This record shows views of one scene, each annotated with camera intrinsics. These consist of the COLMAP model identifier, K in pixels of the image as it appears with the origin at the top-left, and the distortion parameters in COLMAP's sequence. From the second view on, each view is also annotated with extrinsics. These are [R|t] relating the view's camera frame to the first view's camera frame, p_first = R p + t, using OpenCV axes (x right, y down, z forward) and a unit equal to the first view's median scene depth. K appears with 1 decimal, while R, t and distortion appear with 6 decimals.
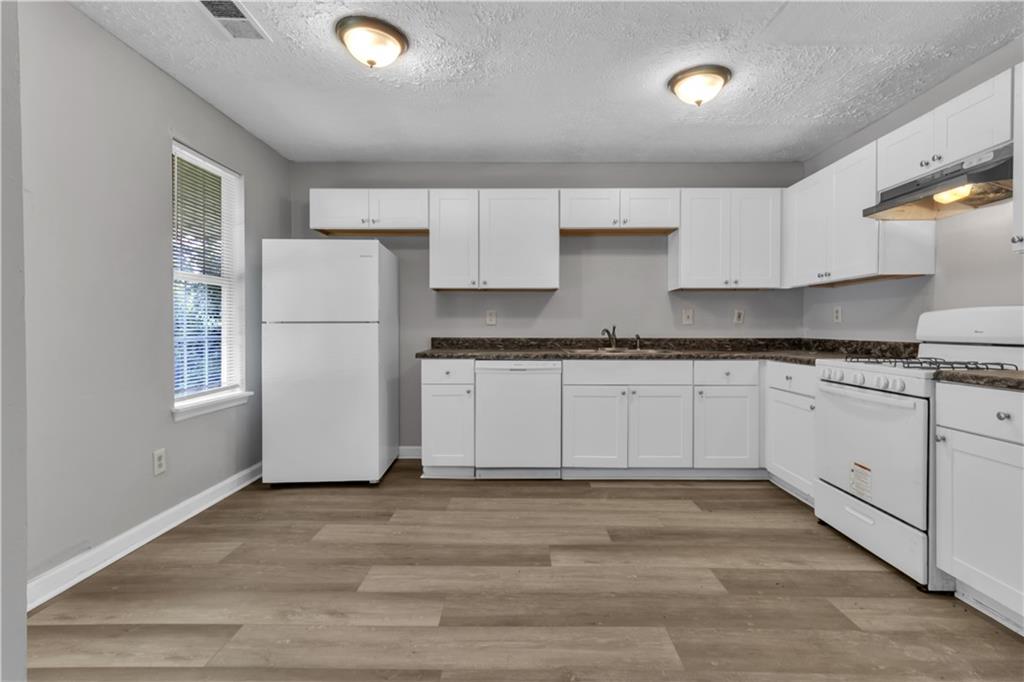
lens RADIAL K [[507.7, 0, 517.3], [0, 507.7, 333.5], [0, 0, 1]] dist [0.001201, 0.000114]
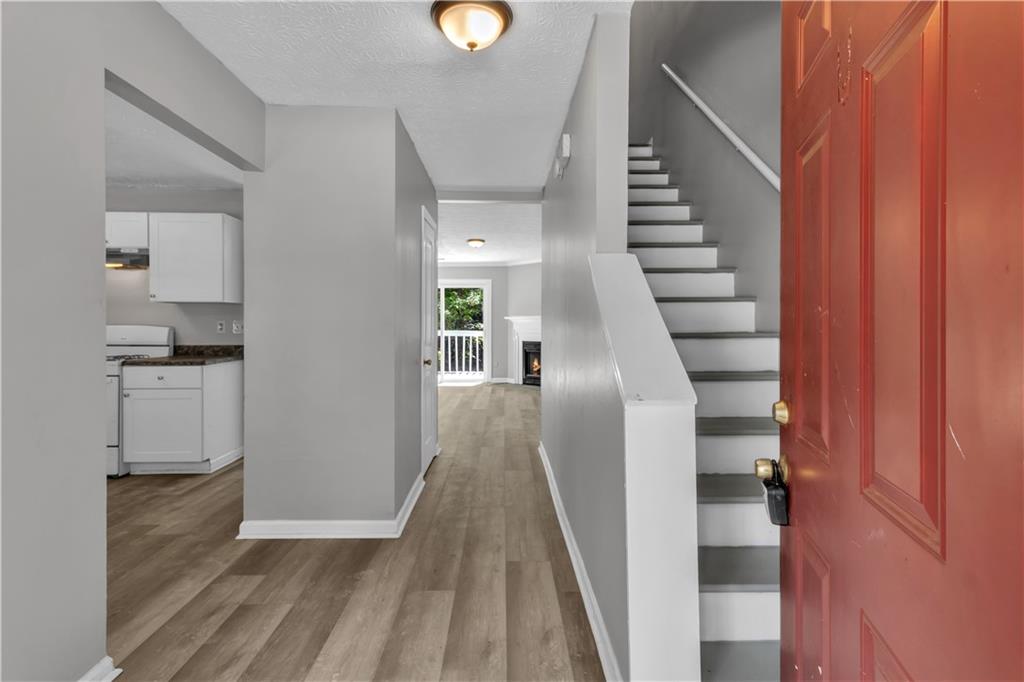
lens RADIAL K [[481.9, 0, 514.0], [0, 481.9, 324.6], [0, 0, 1]] dist [-0.000008, -0.000209]
pose [[-0.039374, -0.001920, 0.999223, -0.850458], [0.006021, 0.999980, 0.002159, -0.047514], [-0.999206, 0.006101, -0.039362, -0.332696]]
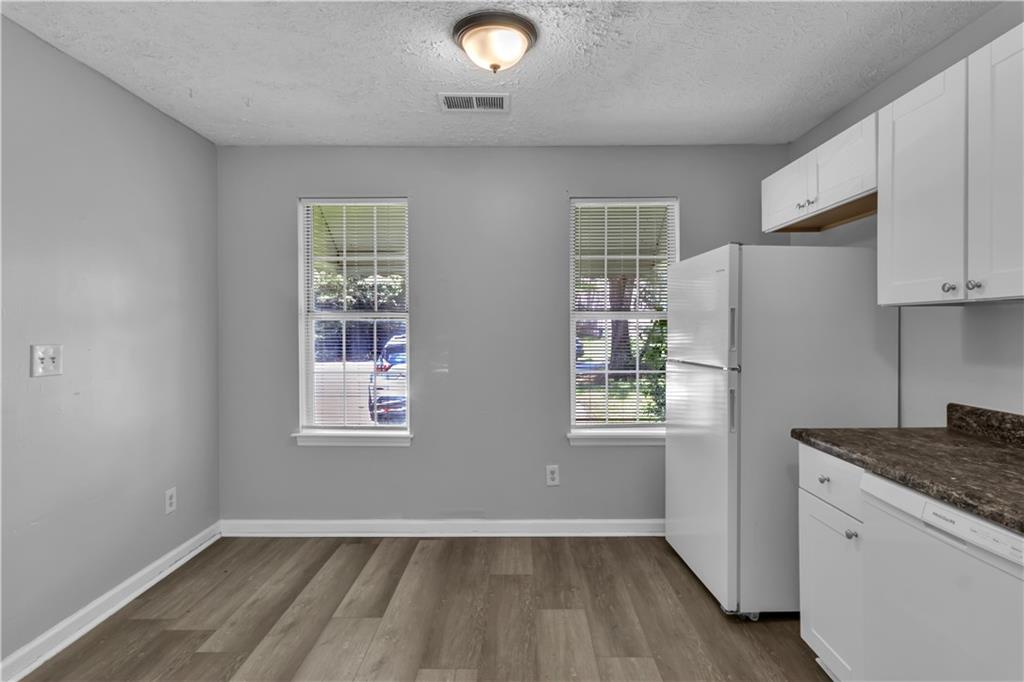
lens RADIAL K [[492.1, 0, 513.1], [0, 492.1, 334.3], [0, 0, 1]] dist [-0.001884, -0.000447]
pose [[0.000139, 0.009750, -0.999952, 0.498846], [-0.006207, 0.999933, 0.009749, -0.100432], [0.999981, 0.006205, 0.000200, 1.003931]]
